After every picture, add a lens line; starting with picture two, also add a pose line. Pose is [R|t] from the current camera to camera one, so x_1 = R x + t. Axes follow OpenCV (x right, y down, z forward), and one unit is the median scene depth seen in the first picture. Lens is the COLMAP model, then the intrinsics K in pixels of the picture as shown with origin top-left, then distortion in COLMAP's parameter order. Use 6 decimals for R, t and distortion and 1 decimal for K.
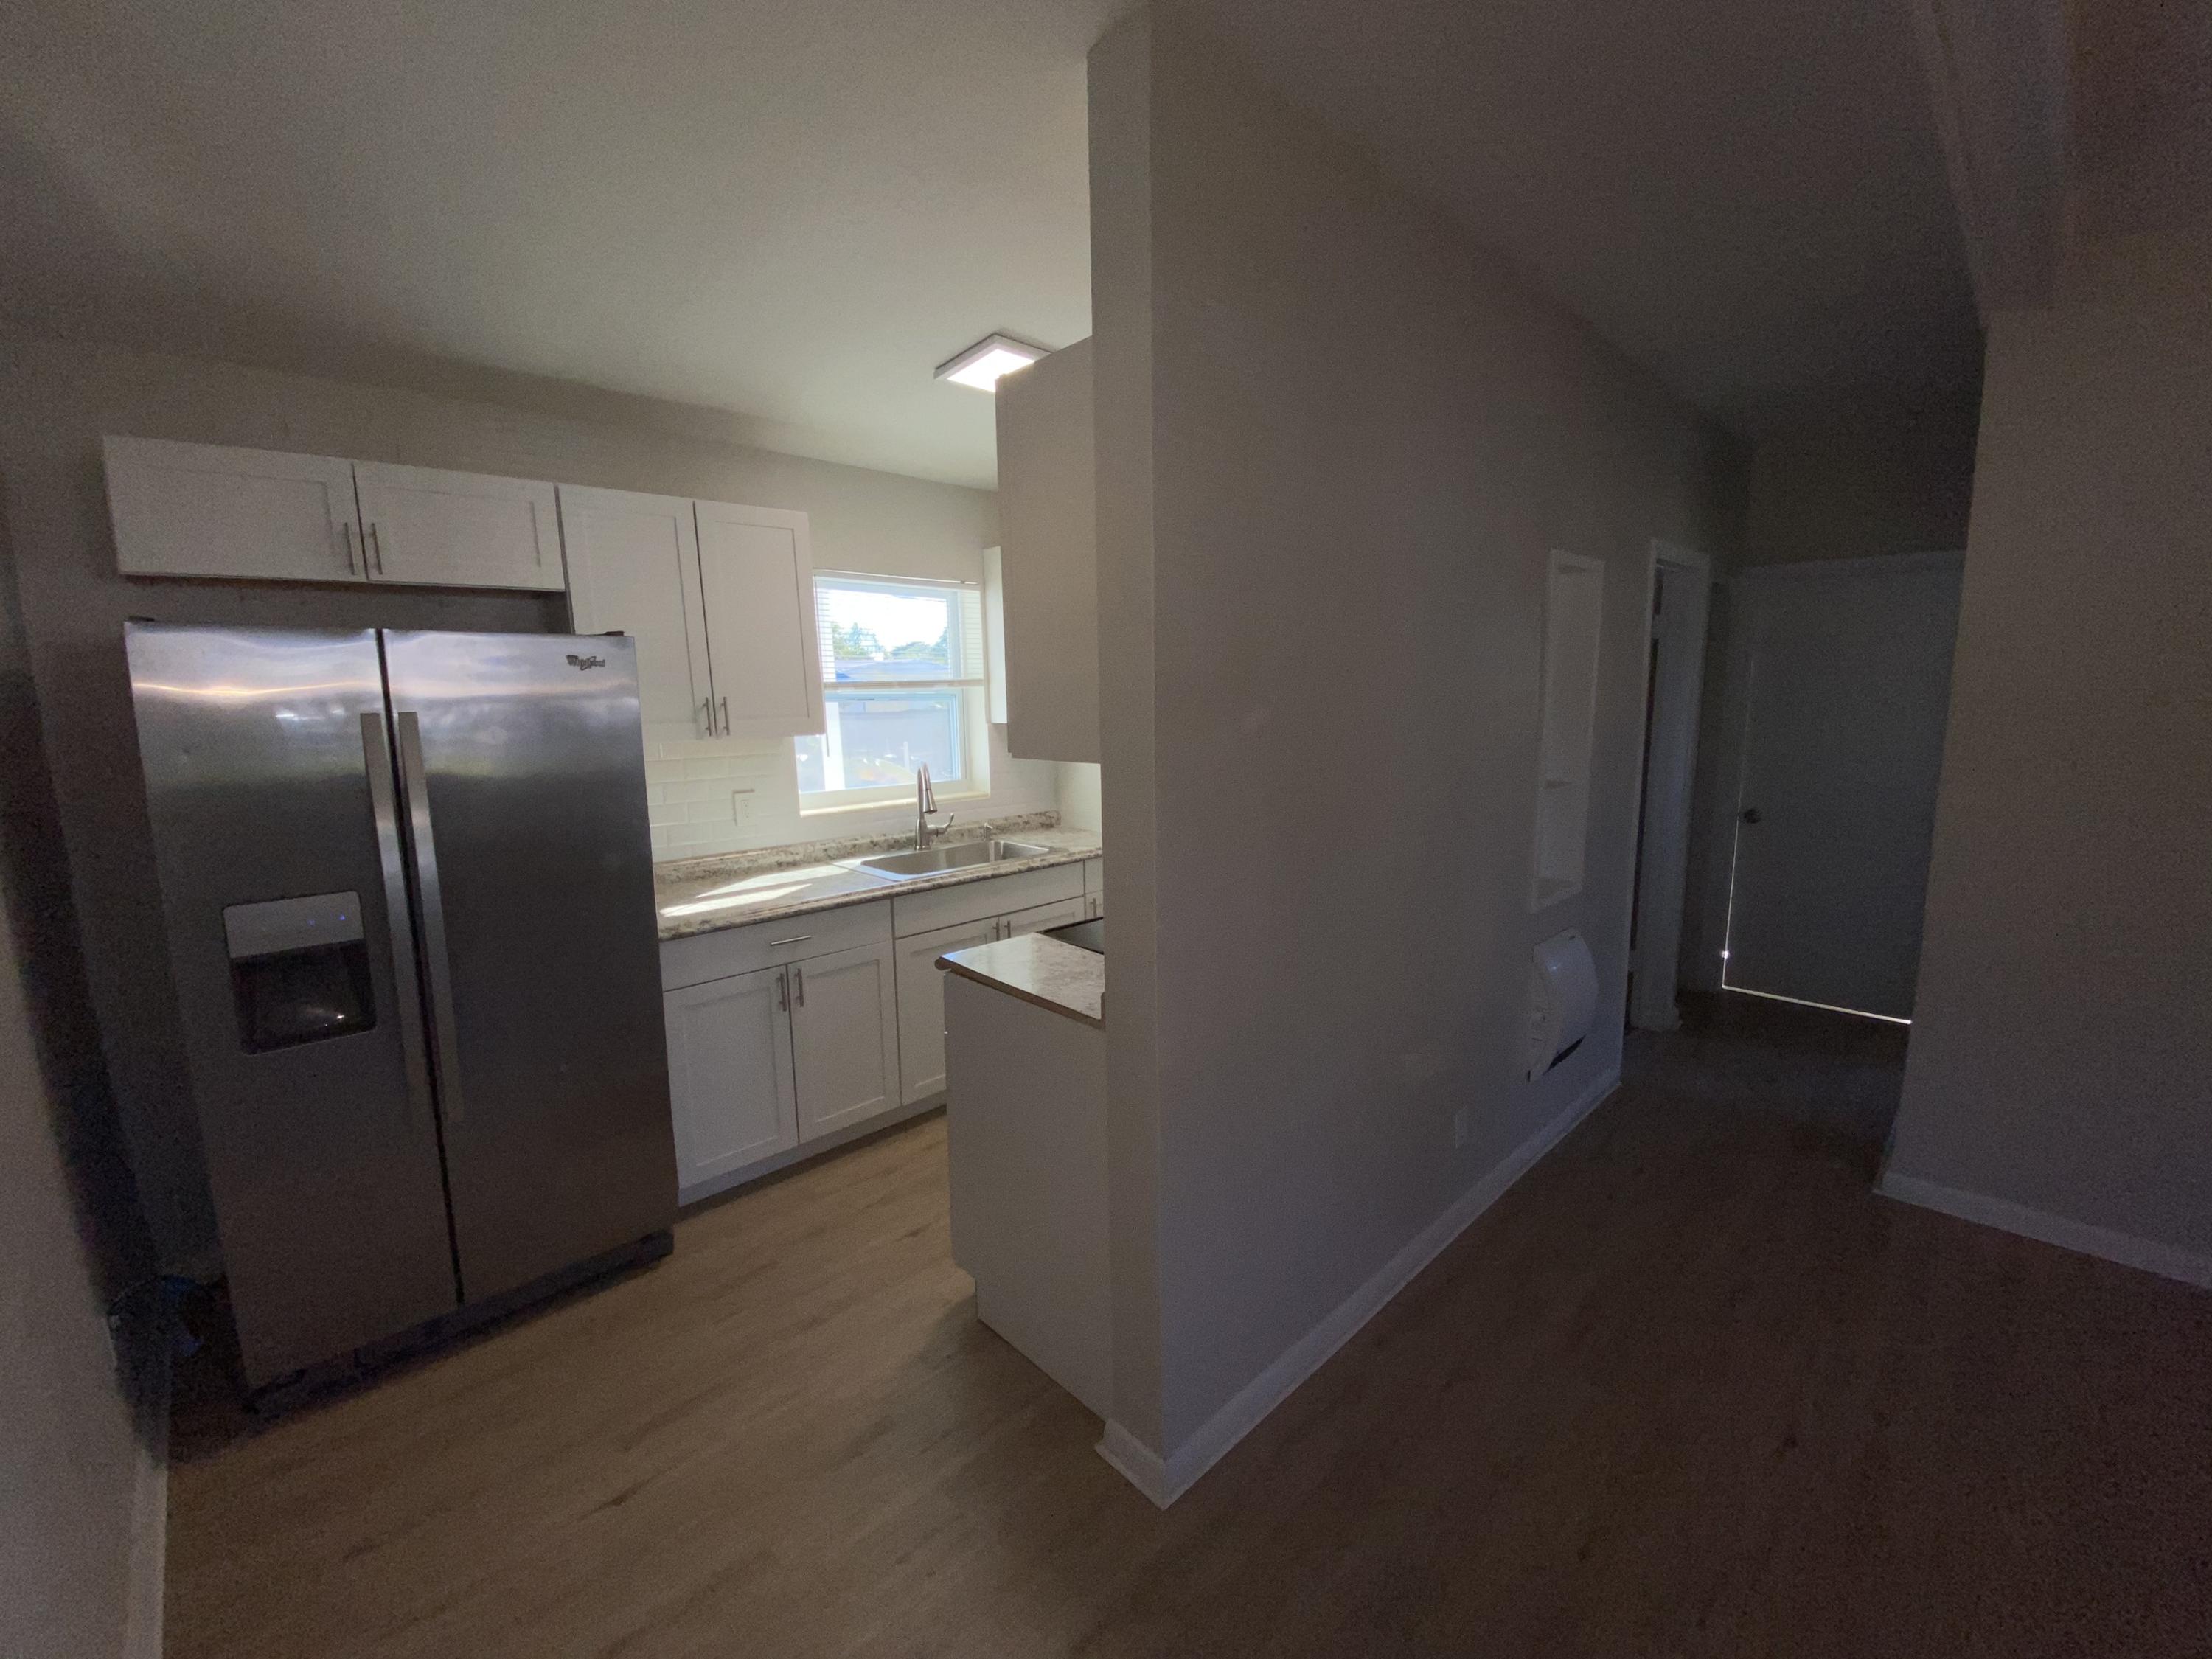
lens RADIAL K [[900.5, 0, 1103.4], [0, 900.5, 824.3], [0, 0, 1]] dist [0.034571, -0.025320]
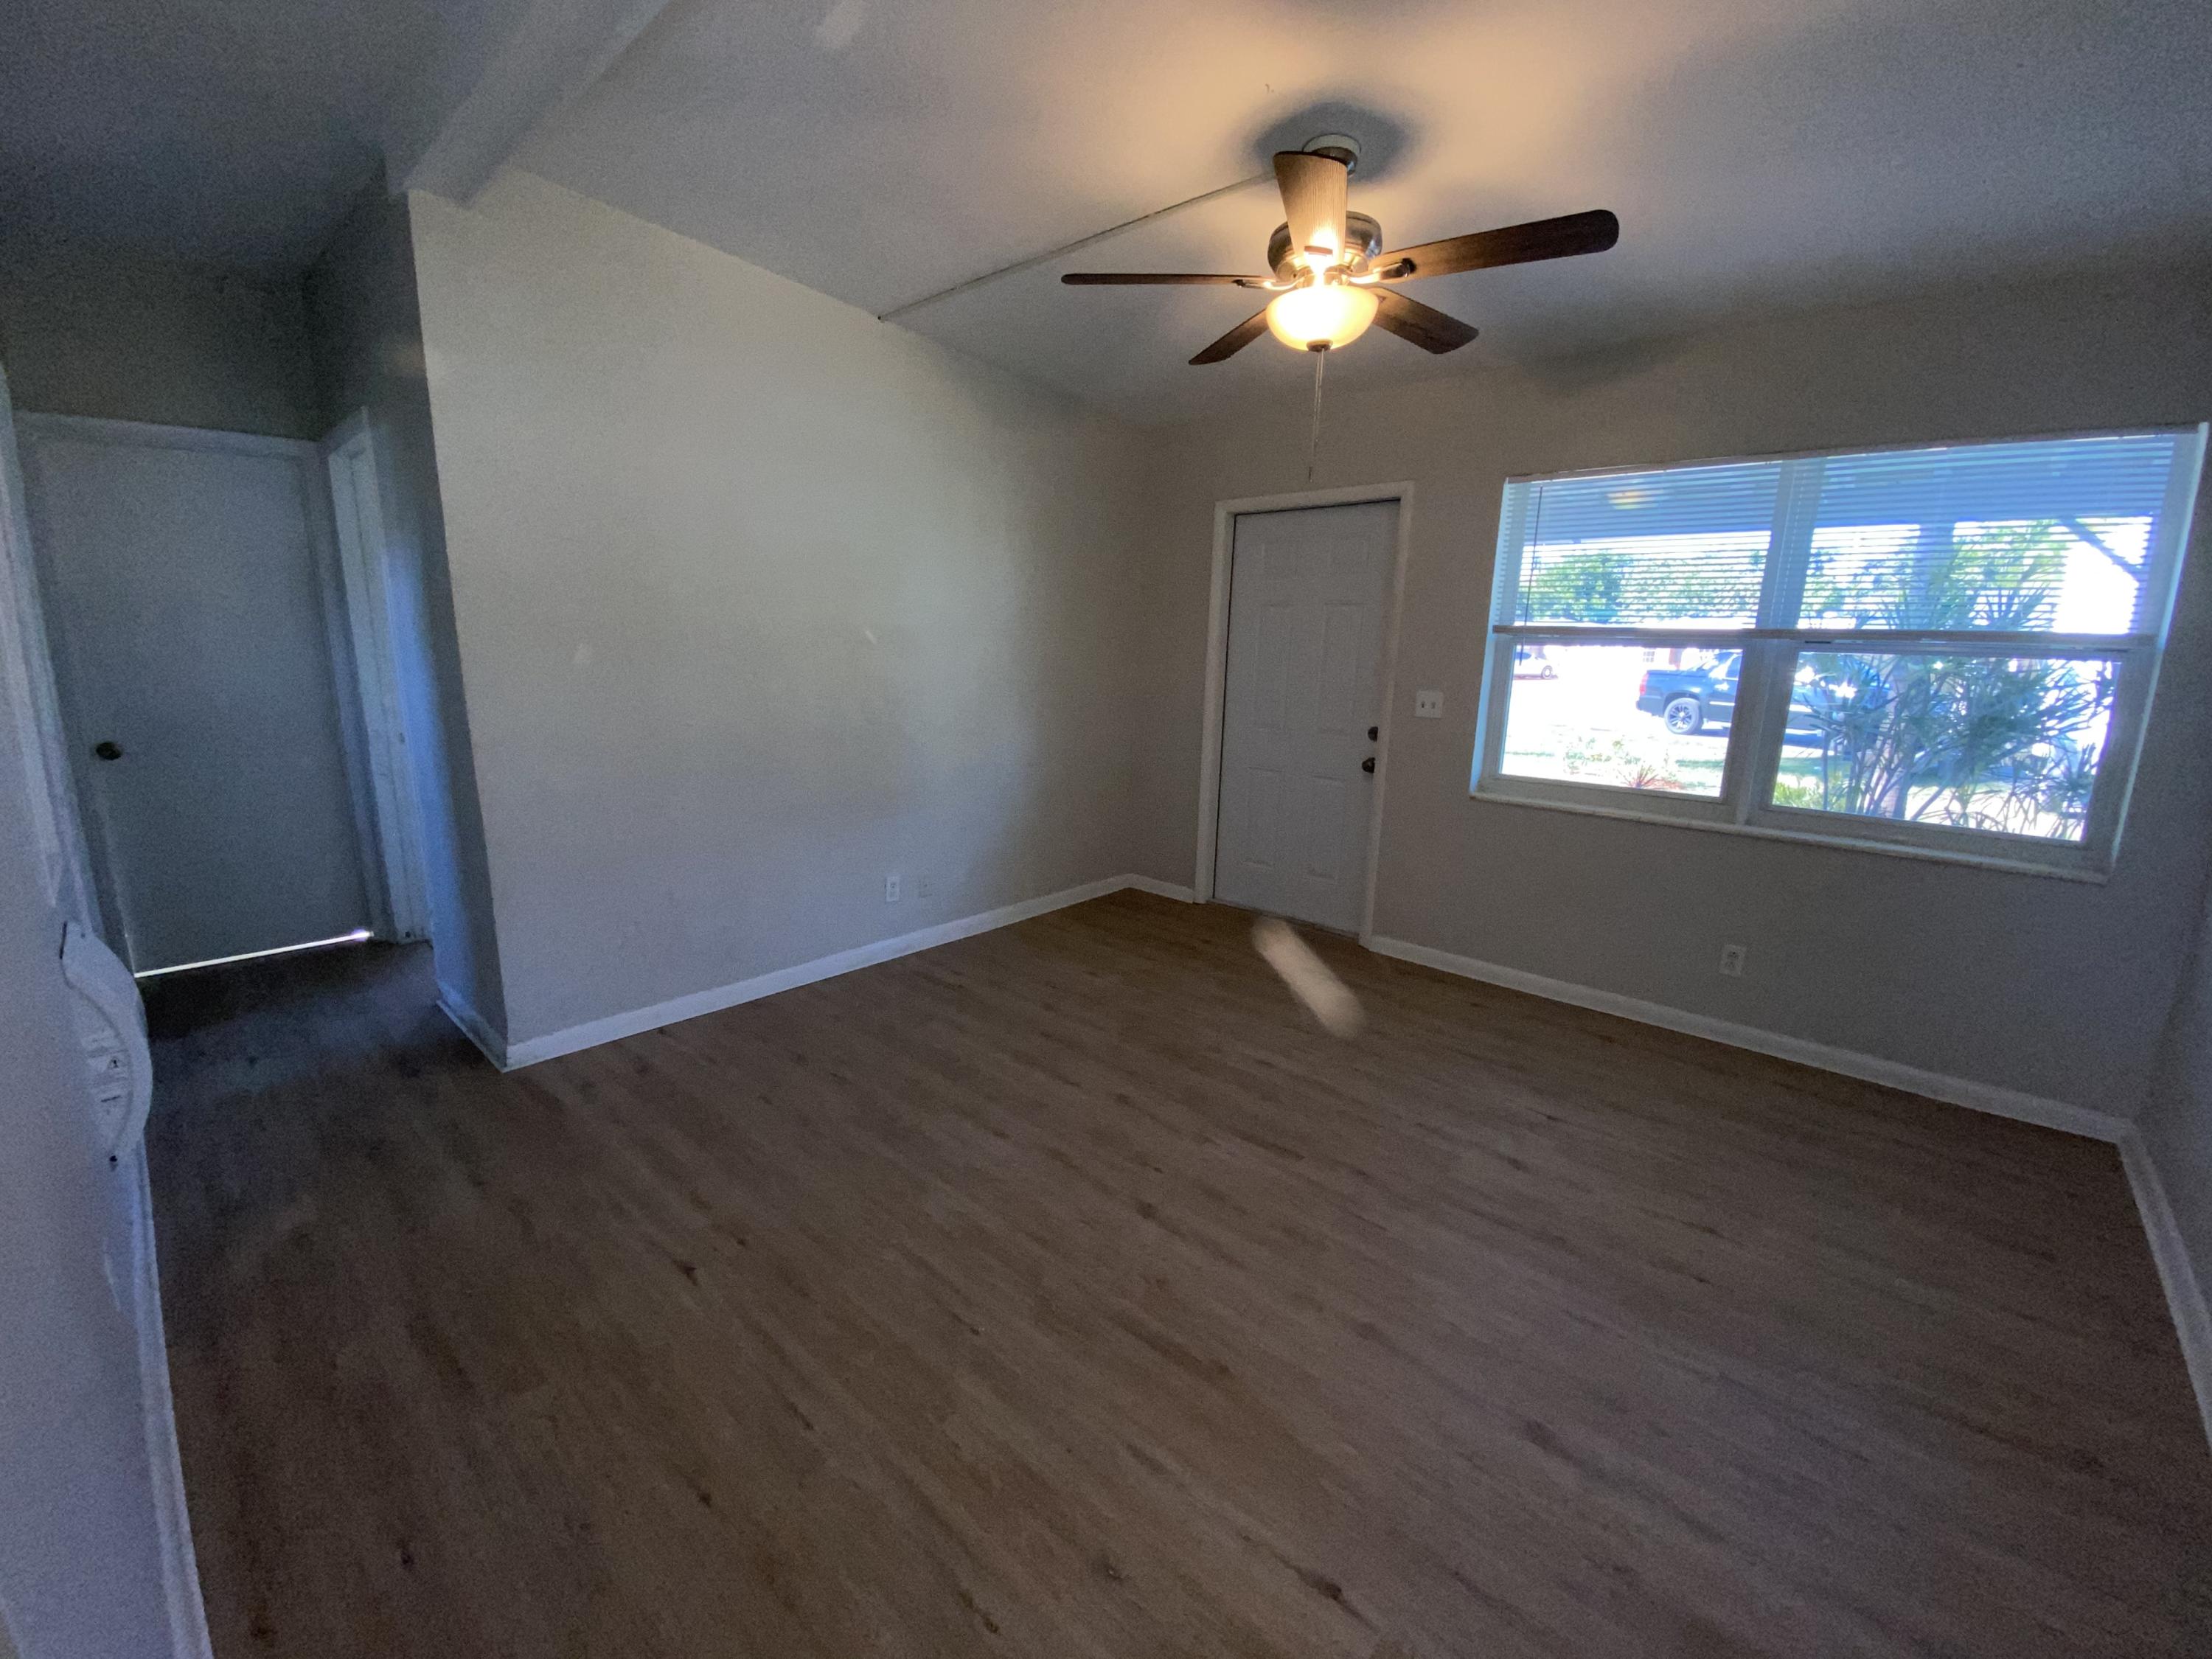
lens RADIAL K [[900.5, 0, 1103.4], [0, 900.5, 824.3], [0, 0, 1]] dist [0.034571, -0.025320]
pose [[-0.069128, -0.192933, 0.978774, -0.146486], [0.131676, 0.970772, 0.200655, 0.012534], [-0.988879, 0.142752, -0.041703, 0.314078]]
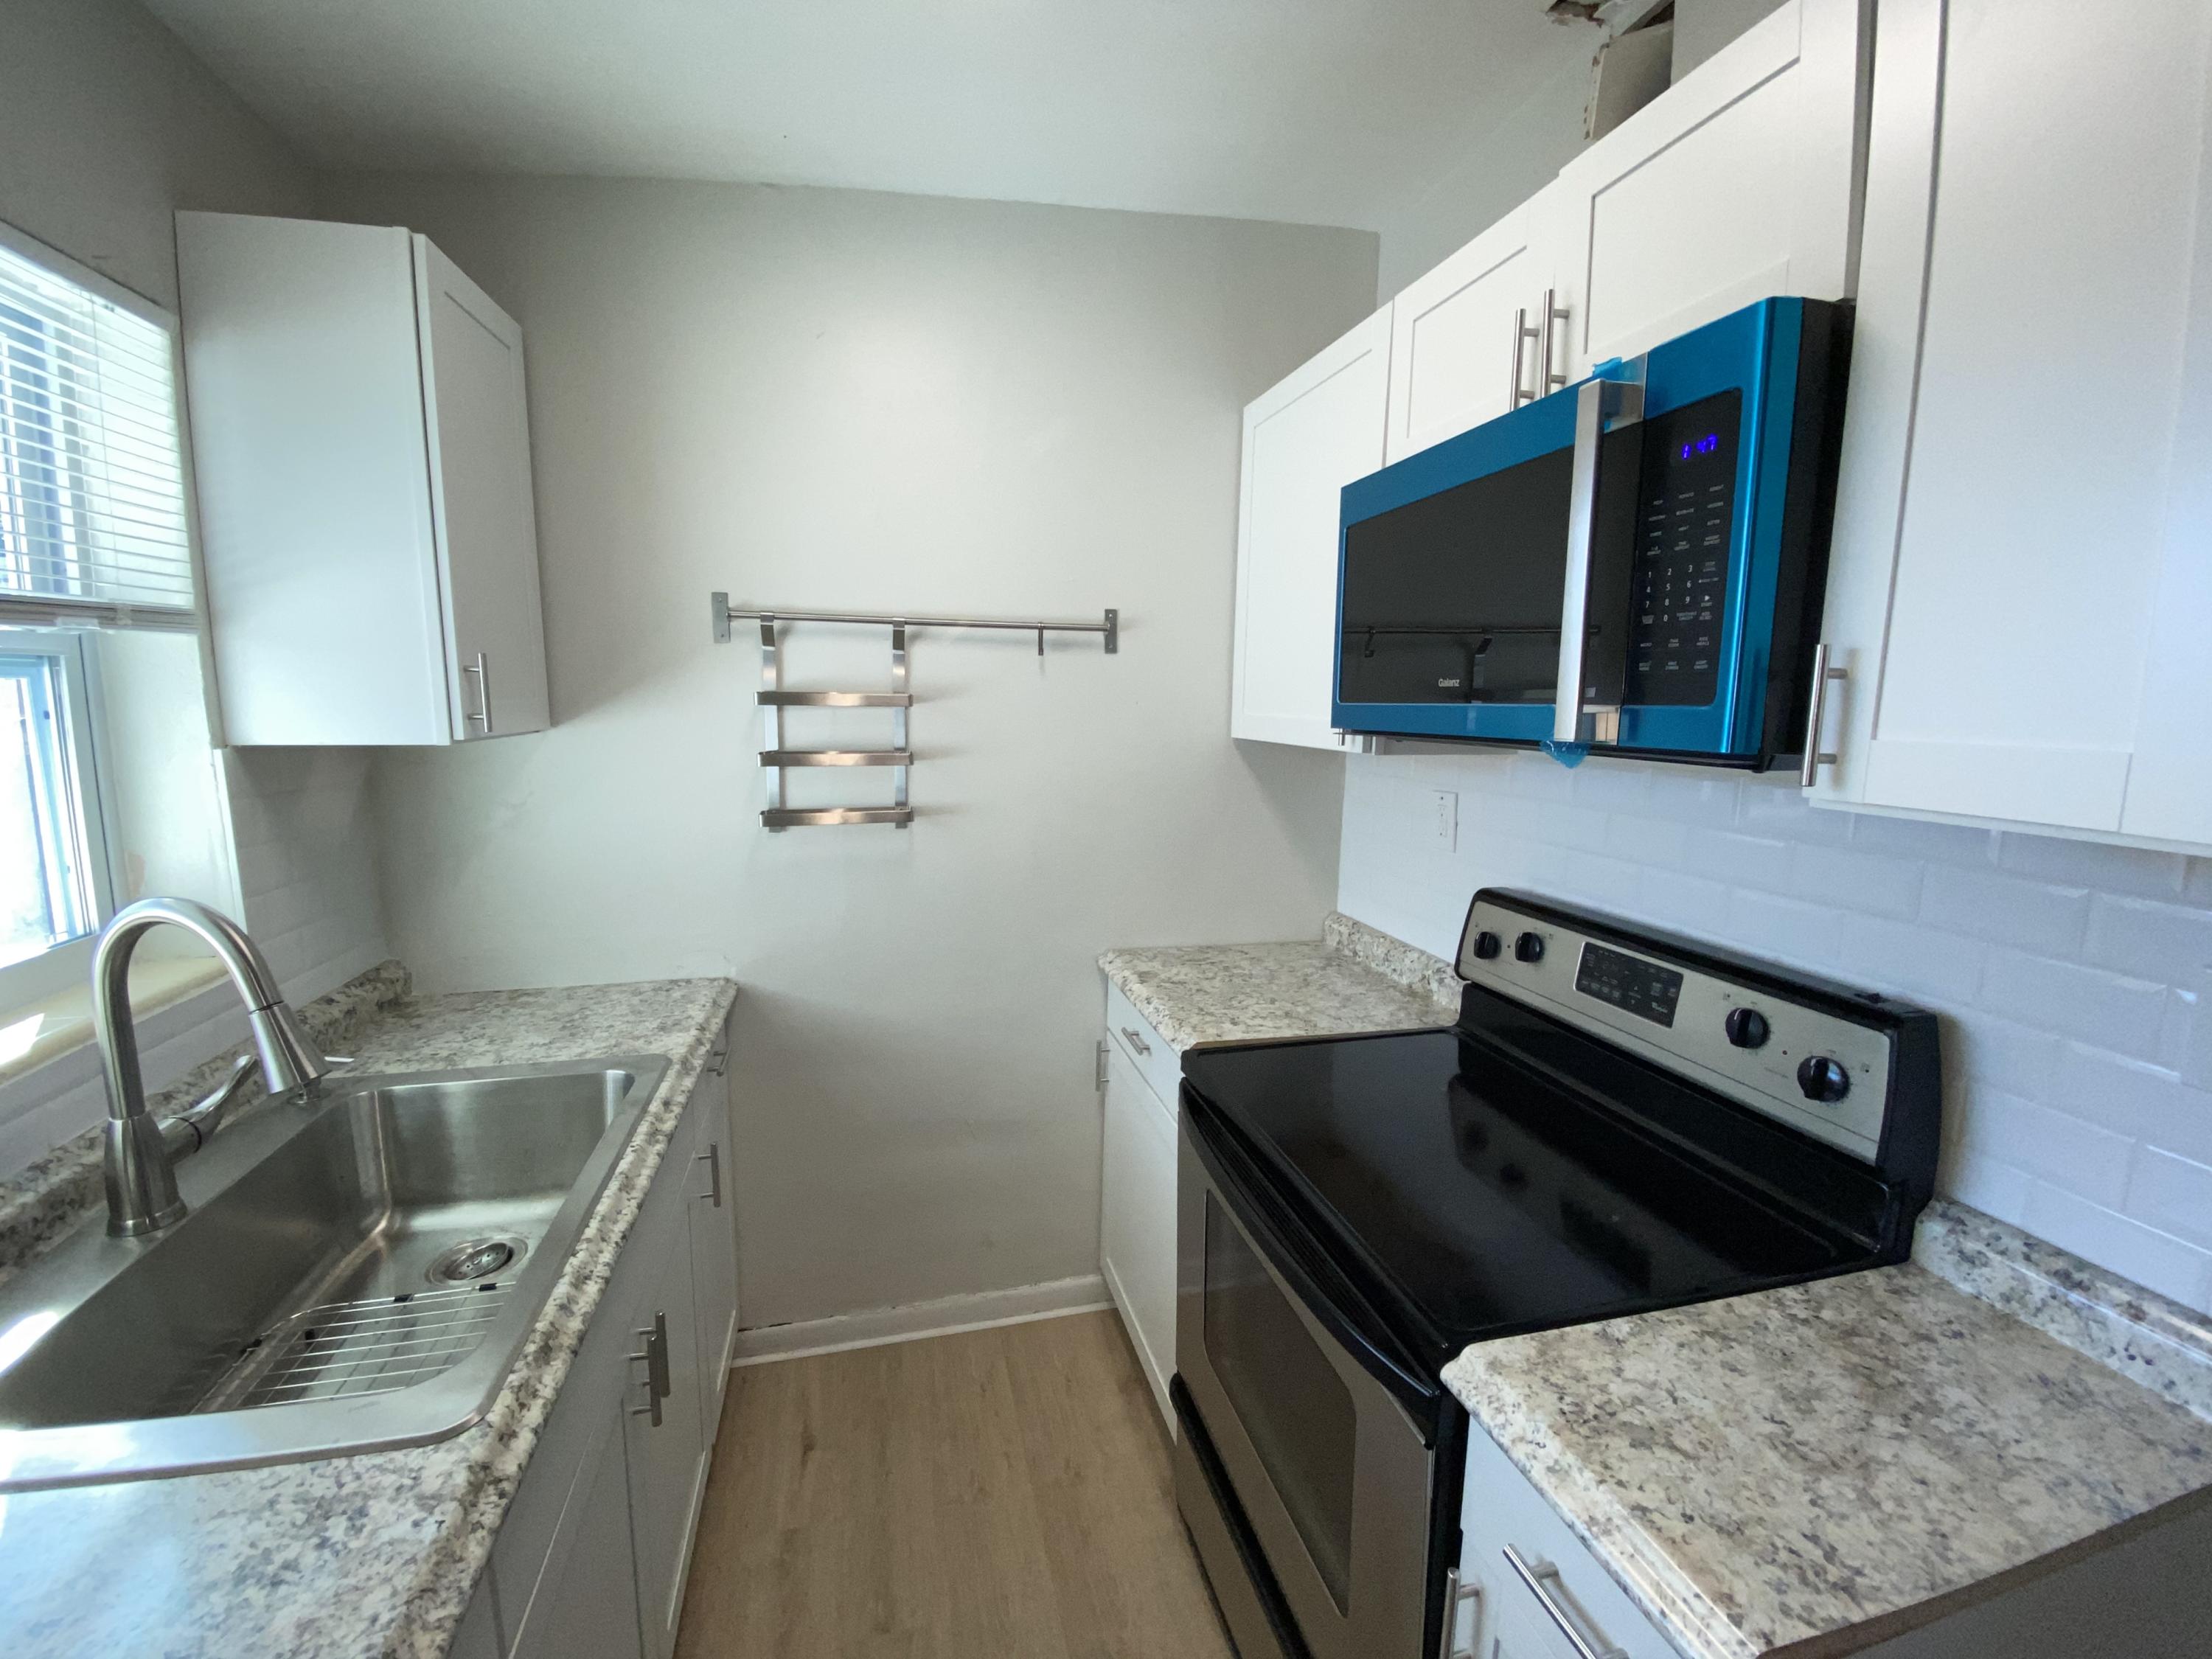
lens RADIAL K [[900.5, 0, 1103.4], [0, 900.5, 824.3], [0, 0, 1]] dist [0.034571, -0.025320]
pose [[0.484454, -0.096942, 0.869429, -0.350519], [0.109110, 0.992777, 0.049898, -0.088097], [-0.867986, 0.070690, 0.491532, 0.773008]]
